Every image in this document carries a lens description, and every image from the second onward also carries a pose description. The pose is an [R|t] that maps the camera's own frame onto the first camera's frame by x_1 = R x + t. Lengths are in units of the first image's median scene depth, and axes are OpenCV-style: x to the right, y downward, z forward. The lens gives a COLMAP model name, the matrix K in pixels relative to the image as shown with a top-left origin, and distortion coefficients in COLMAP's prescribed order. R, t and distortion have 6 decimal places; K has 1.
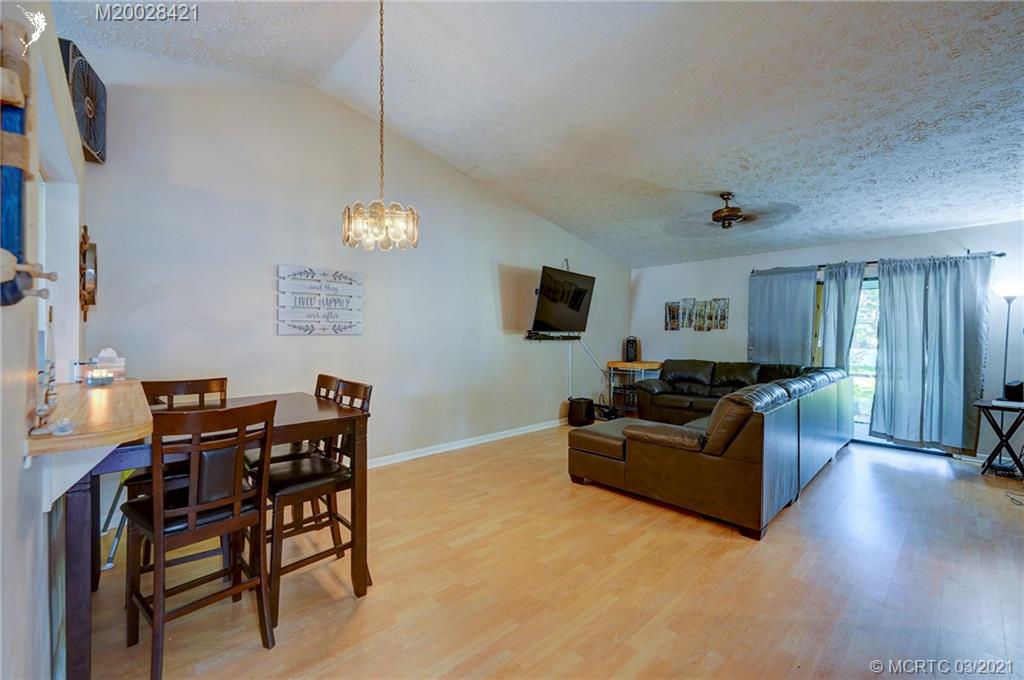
lens RADIAL K [[420.9, 0, 514.1], [0, 420.9, 338.0], [0, 0, 1]] dist [-0.003441, -0.000304]
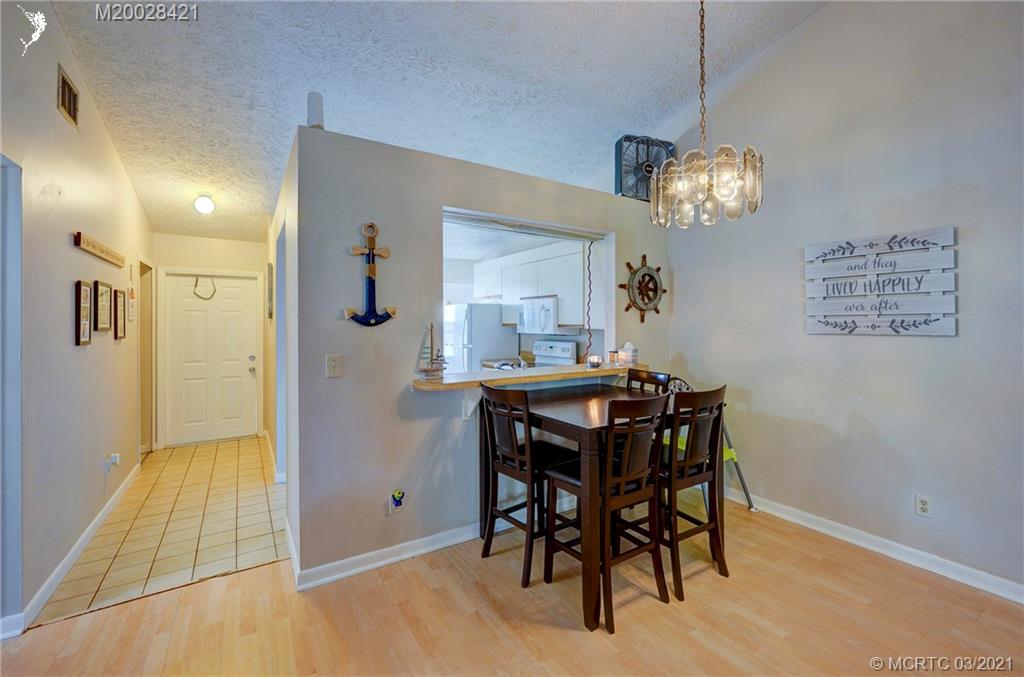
lens RADIAL K [[420.9, 0, 510.0], [0, 420.9, 322.0], [0, 0, 1]] dist [-0.003441, -0.000304]
pose [[-0.177398, -0.005856, -0.984122, 0.313040], [-0.006536, 0.999967, -0.004772, -0.021380], [0.984117, 0.005585, -0.177431, 0.555410]]
